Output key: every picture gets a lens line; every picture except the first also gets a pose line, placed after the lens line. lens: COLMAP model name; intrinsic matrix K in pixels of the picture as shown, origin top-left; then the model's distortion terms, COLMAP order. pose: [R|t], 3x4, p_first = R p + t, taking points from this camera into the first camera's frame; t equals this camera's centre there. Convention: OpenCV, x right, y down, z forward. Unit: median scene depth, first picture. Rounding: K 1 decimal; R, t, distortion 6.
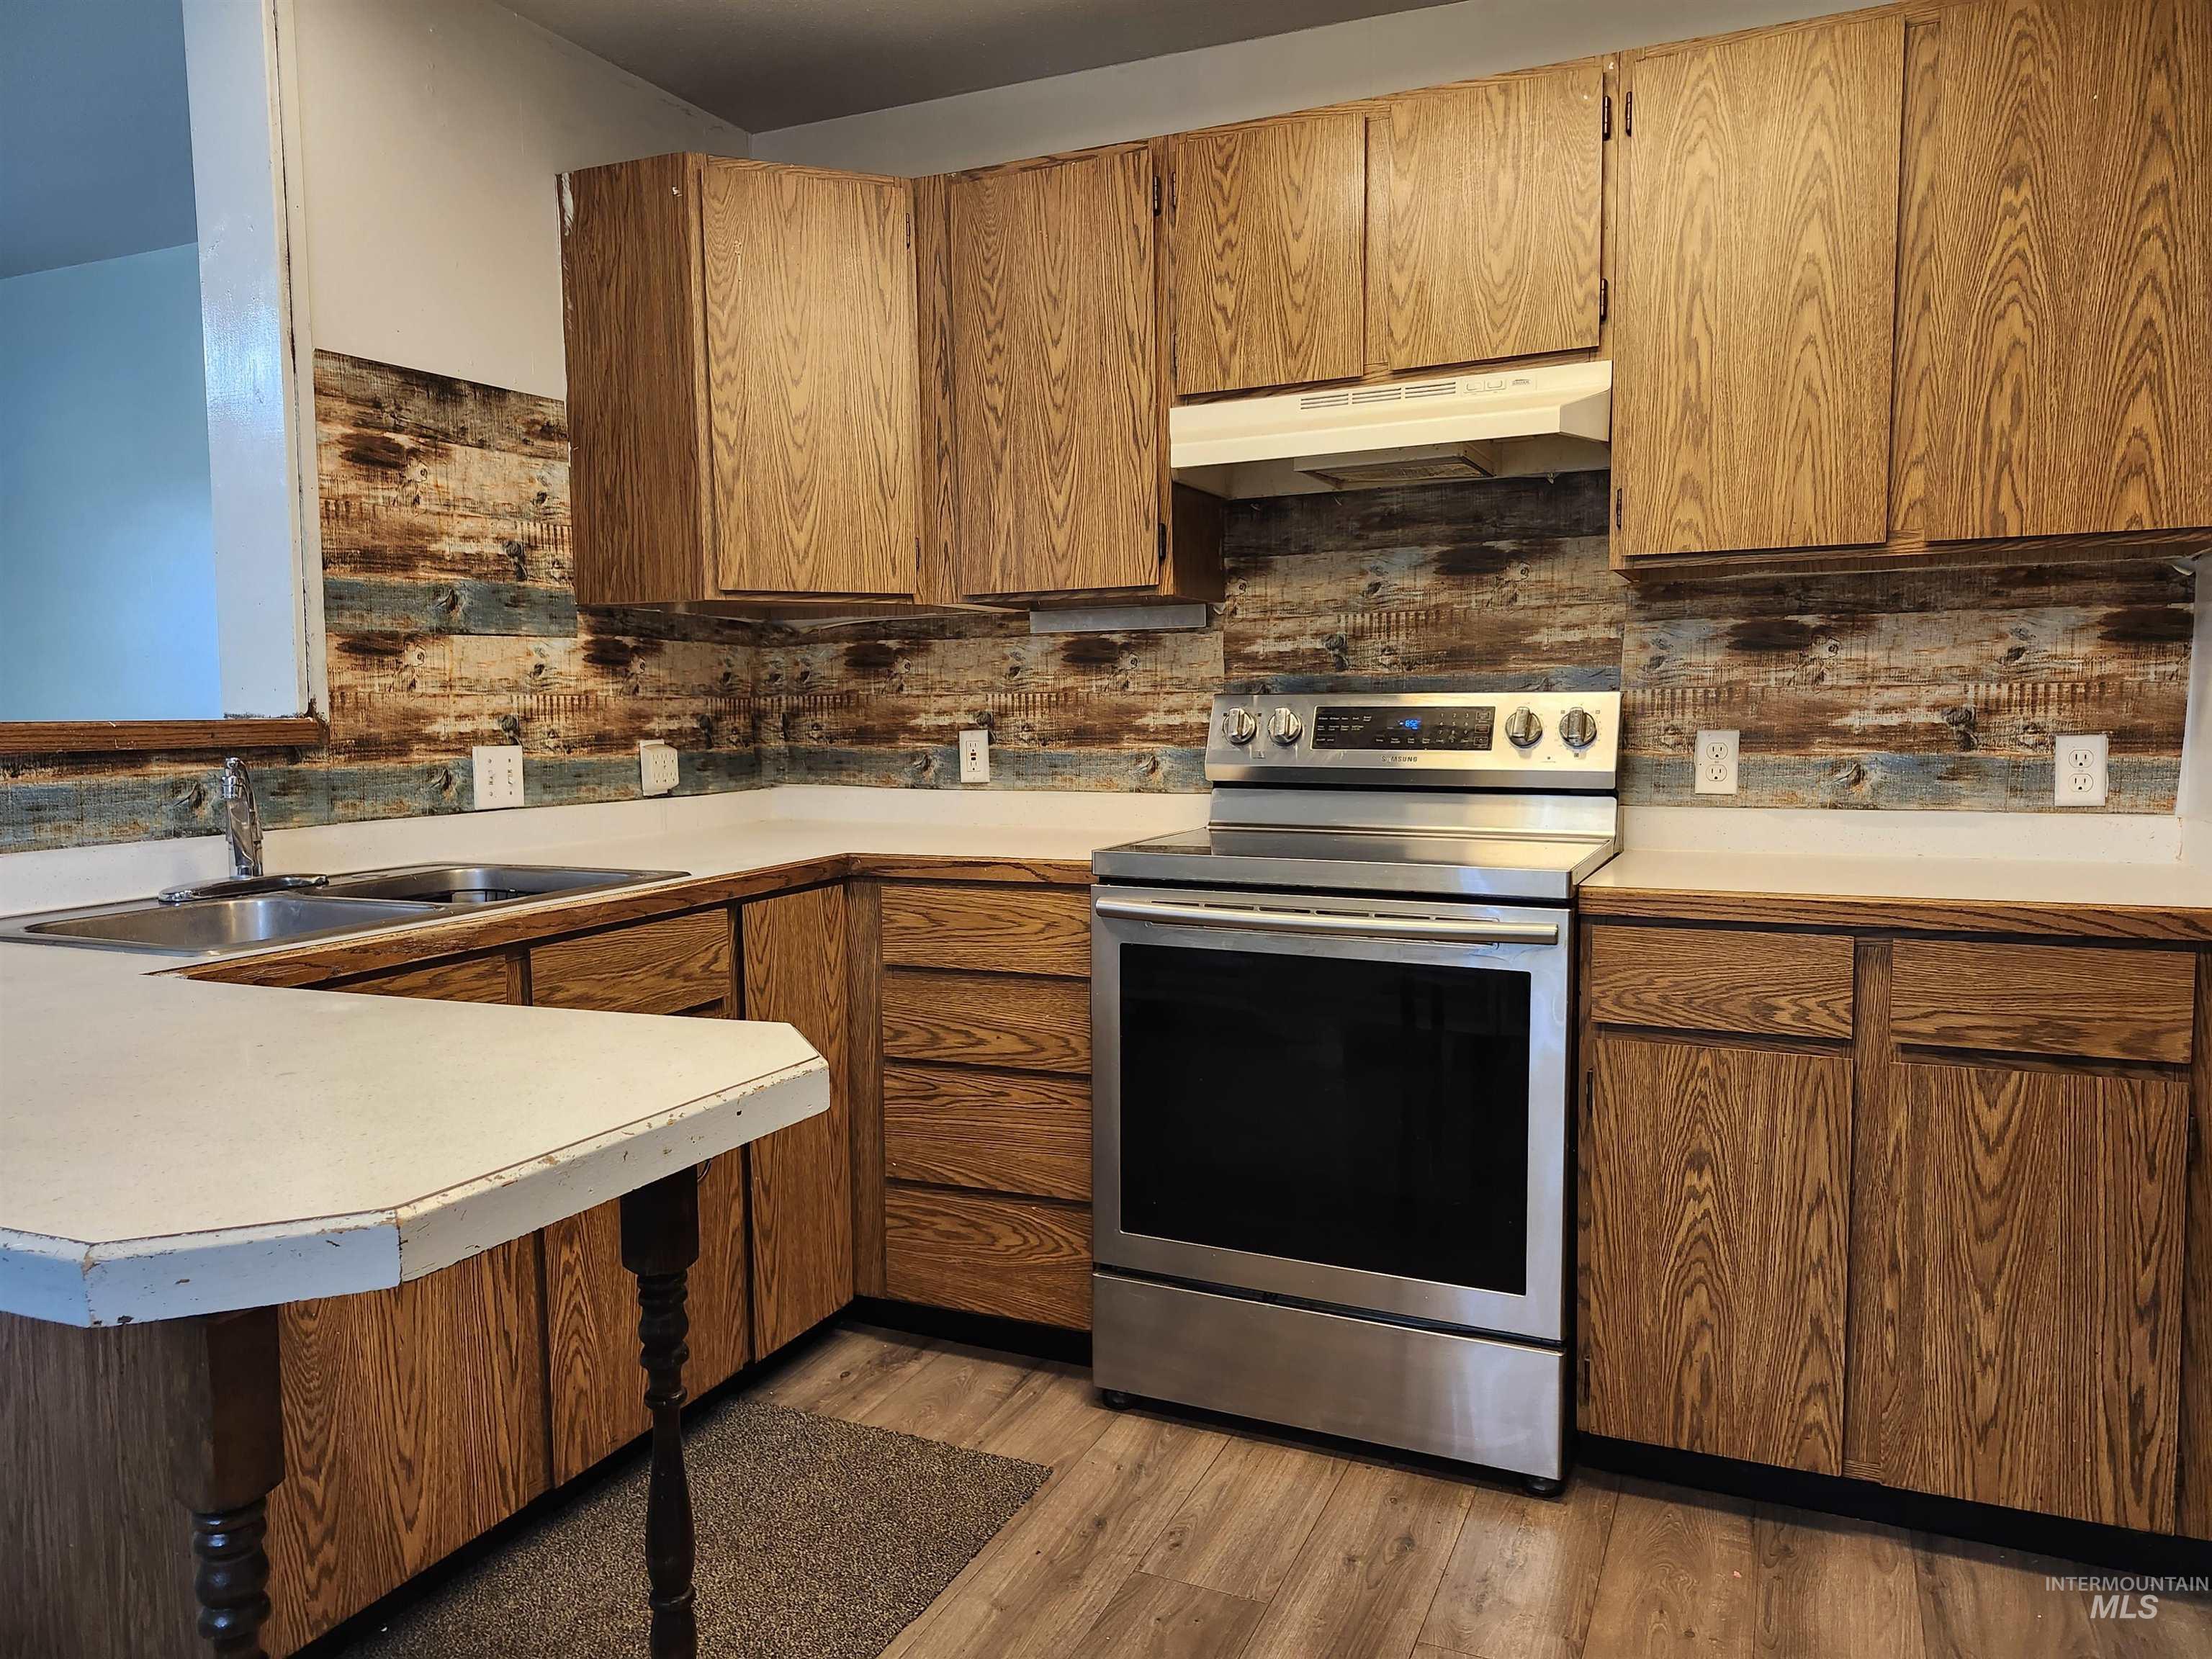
lens RADIAL K [[1543.4, 0, 1102.8], [0, 1543.4, 844.5], [0, 0, 1]] dist [0.110744, -0.139221]
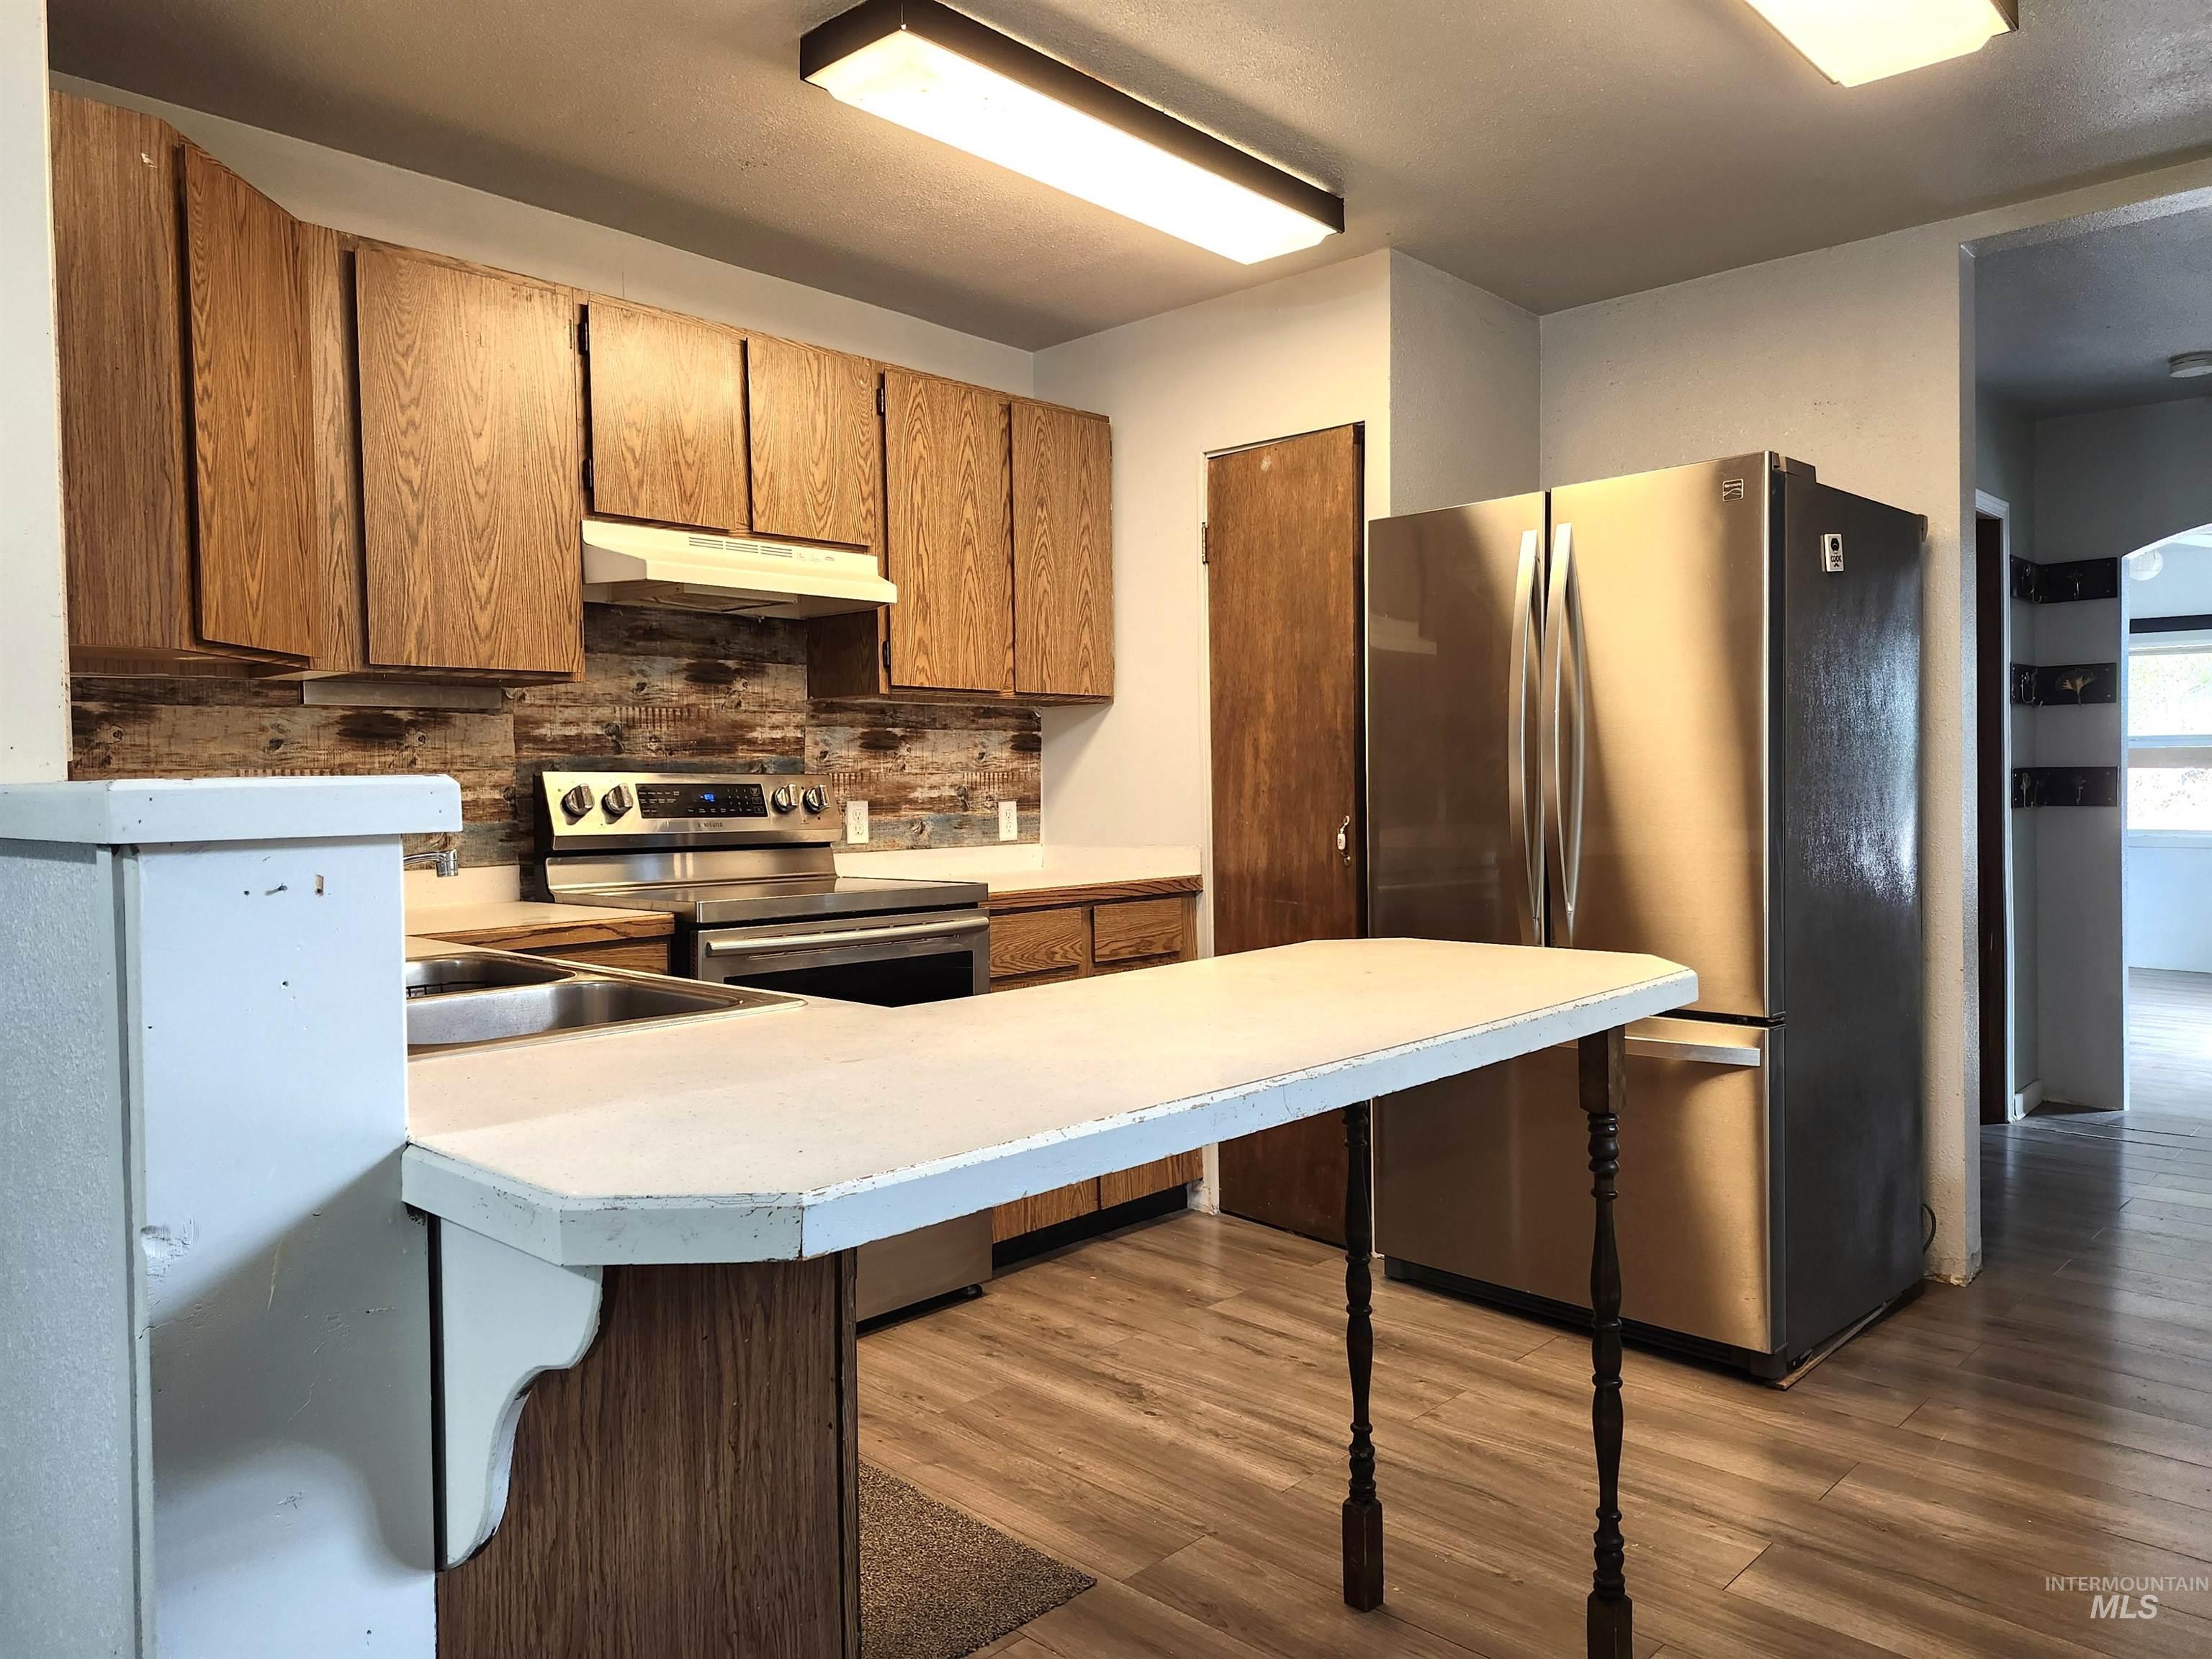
lens RADIAL K [[1559.9, 0, 1100.1], [0, 1559.9, 826.6], [0, 0, 1]] dist [0.109679, -0.171066]
pose [[0.313735, -0.019324, 0.949314, -0.927384], [0.094520, 0.995462, -0.010974, -0.009794], [-0.944794, 0.093172, 0.314138, 0.300767]]
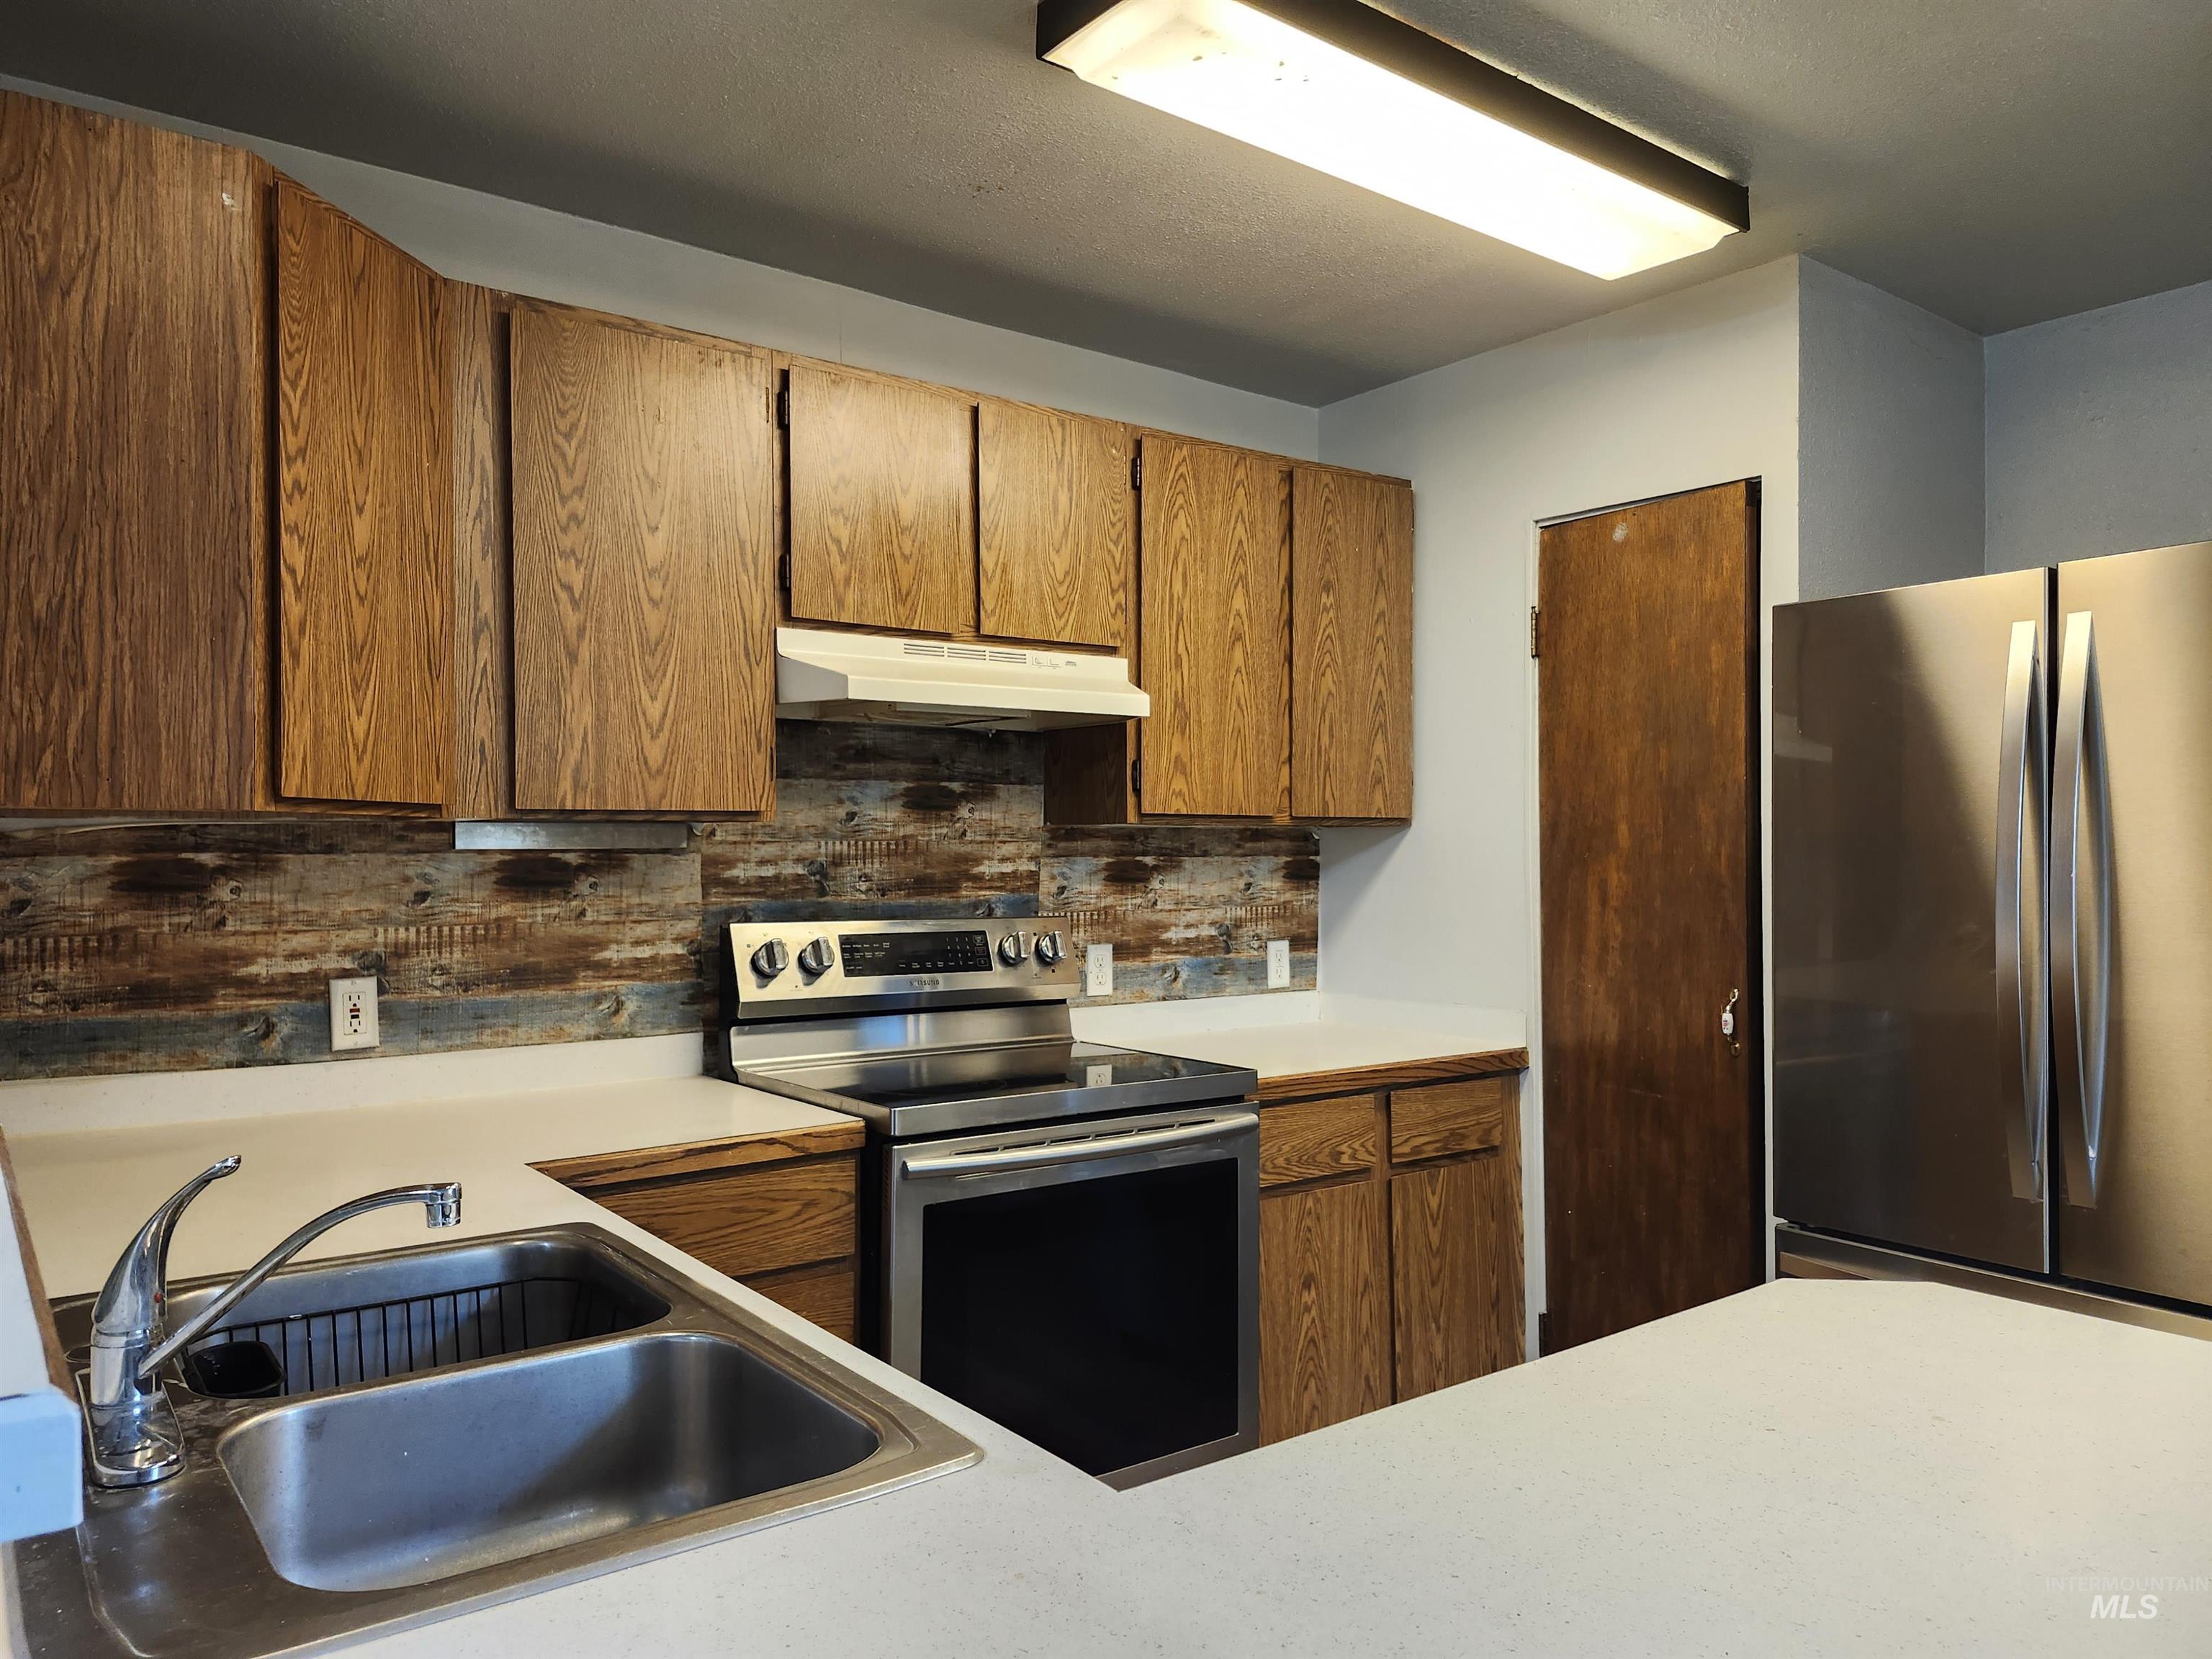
lens RADIAL K [[1542.3, 0, 1077.7], [0, 1542.3, 835.8], [0, 0, 1]] dist [0.149492, -0.287243]
pose [[0.476798, 0.016635, 0.878855, -0.688564], [0.073856, 0.995527, -0.058912, -0.085438], [-0.875904, 0.092998, 0.473437, 0.404352]]
